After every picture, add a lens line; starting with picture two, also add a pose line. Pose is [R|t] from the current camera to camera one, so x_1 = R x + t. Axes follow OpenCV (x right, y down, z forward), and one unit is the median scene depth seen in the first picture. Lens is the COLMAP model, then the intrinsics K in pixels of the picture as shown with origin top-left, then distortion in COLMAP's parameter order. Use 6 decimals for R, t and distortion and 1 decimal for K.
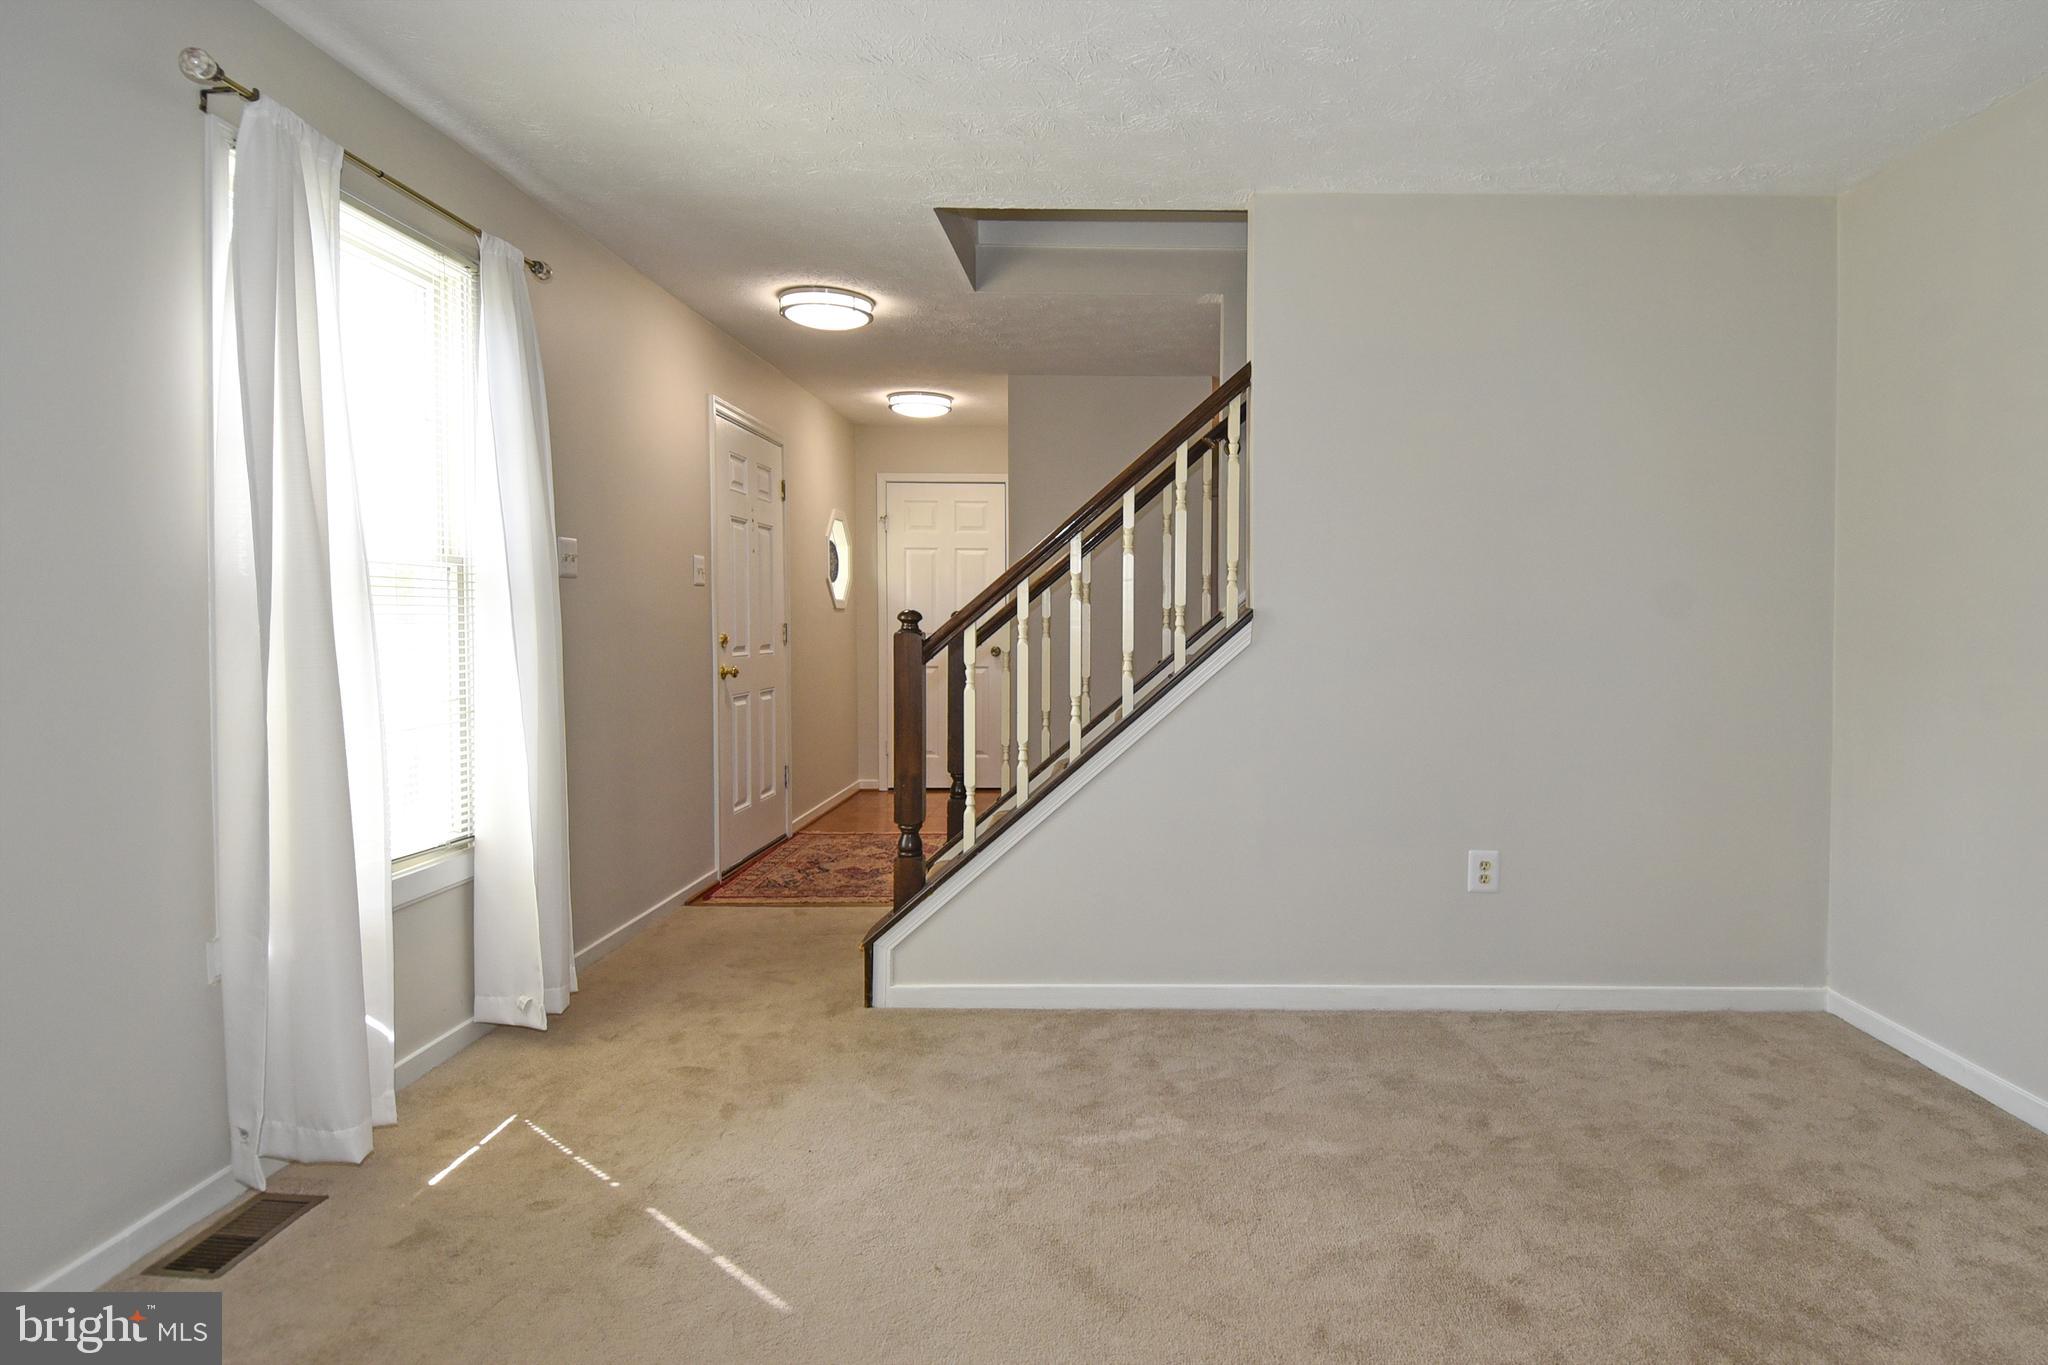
lens RADIAL K [[1122.8, 0, 1084.5], [0, 1122.8, 677.4], [0, 0, 1]] dist [0.050472, -0.055433]
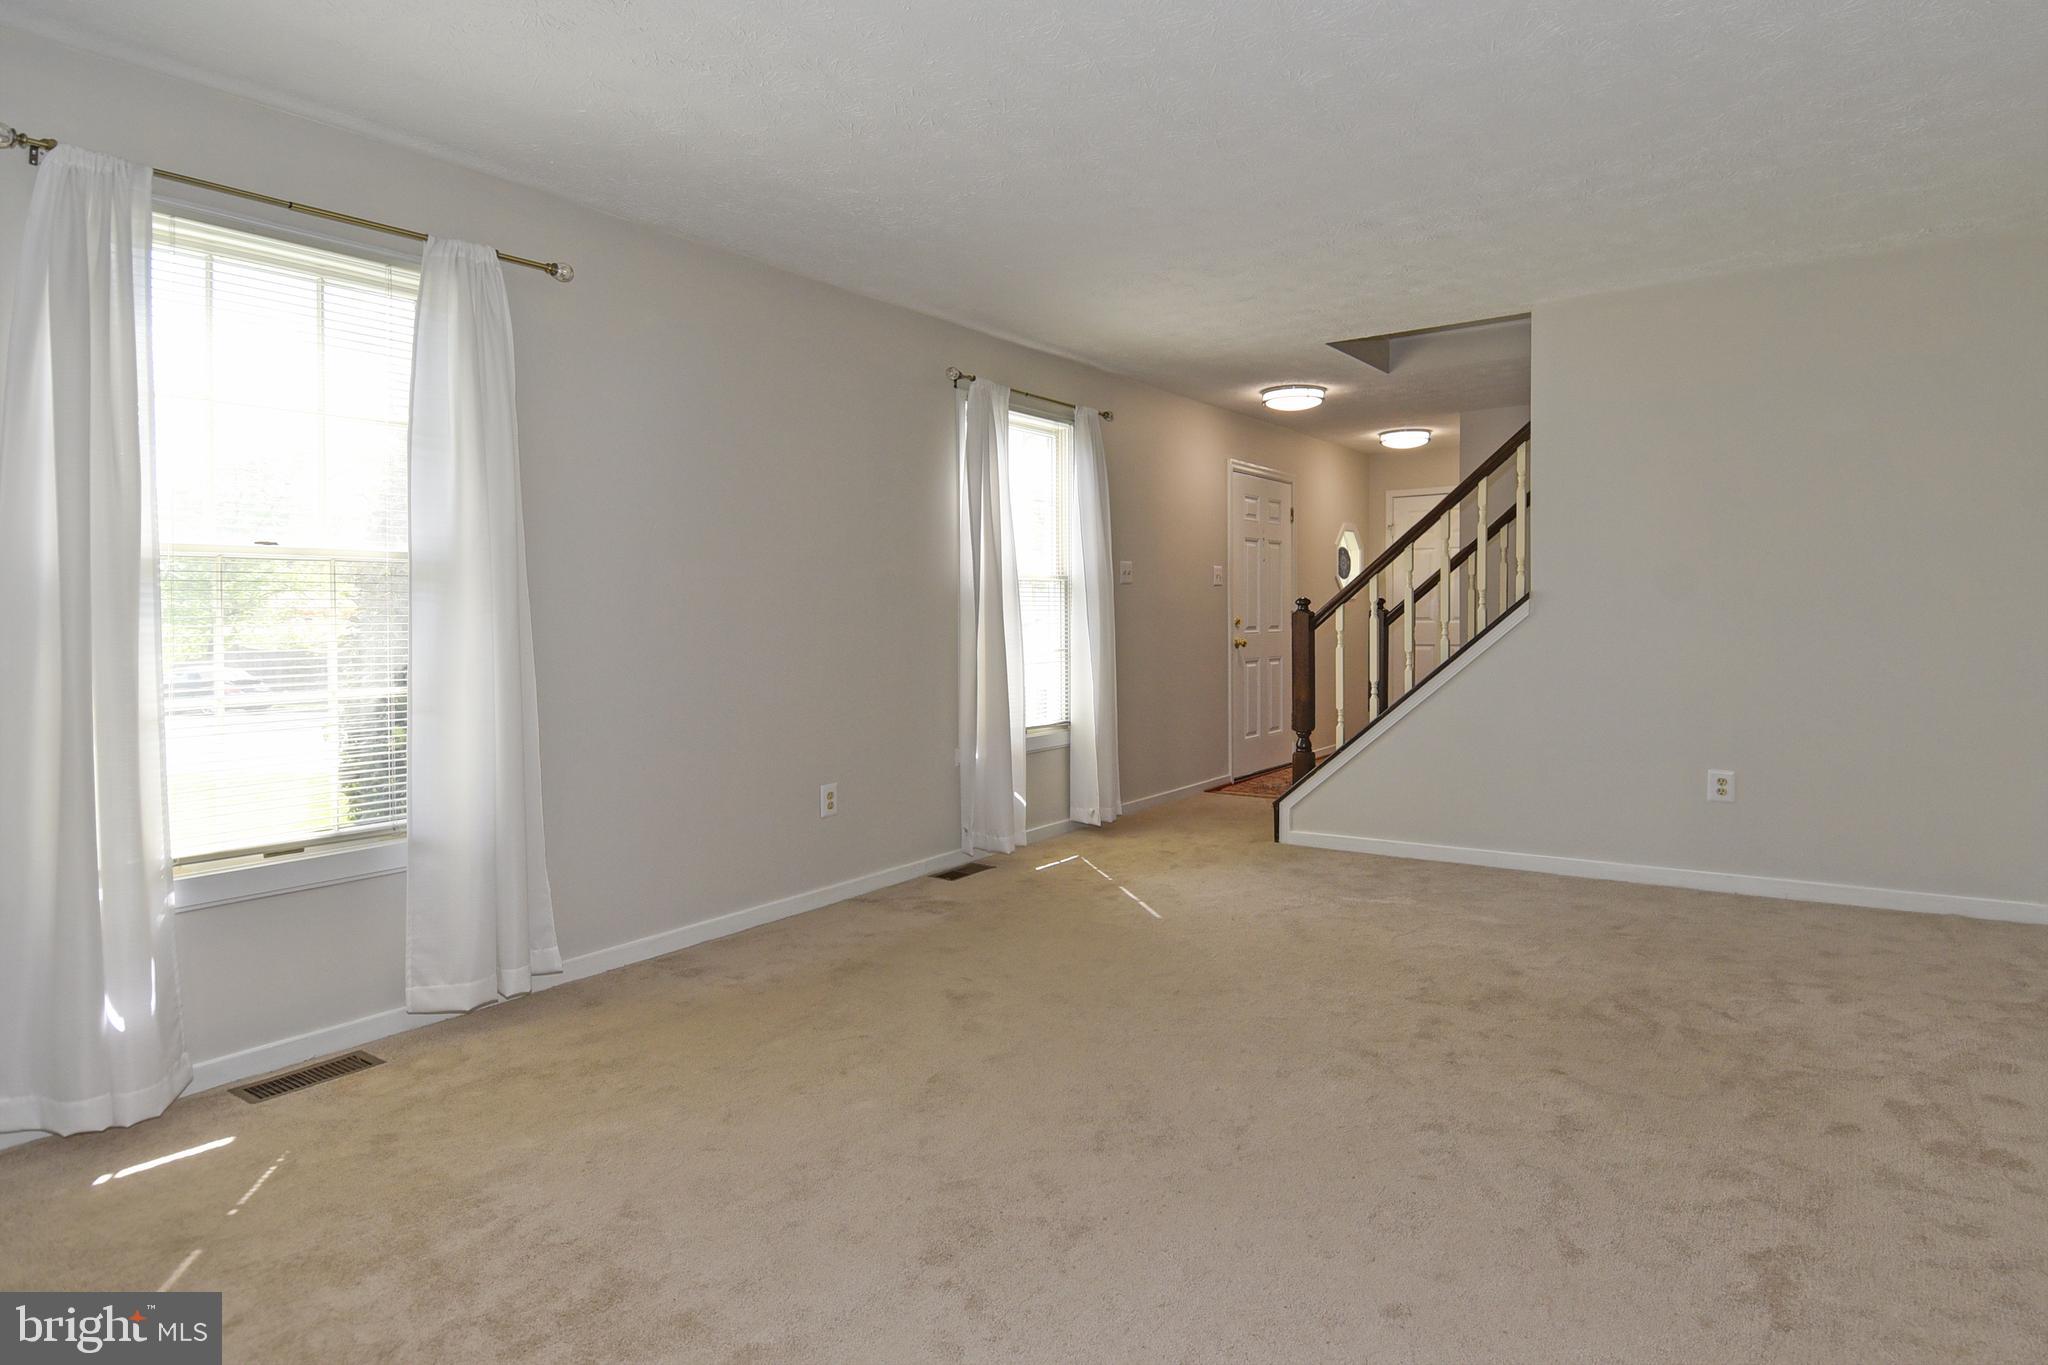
lens RADIAL K [[1122.8, 0, 1084.5], [0, 1122.8, 677.4], [0, 0, 1]] dist [0.050472, -0.055433]
pose [[0.845044, 0.015181, -0.534480, 0.439766], [-0.013183, 0.999885, 0.007556, 0.045988], [0.534533, 0.000661, 0.845147, -0.521466]]
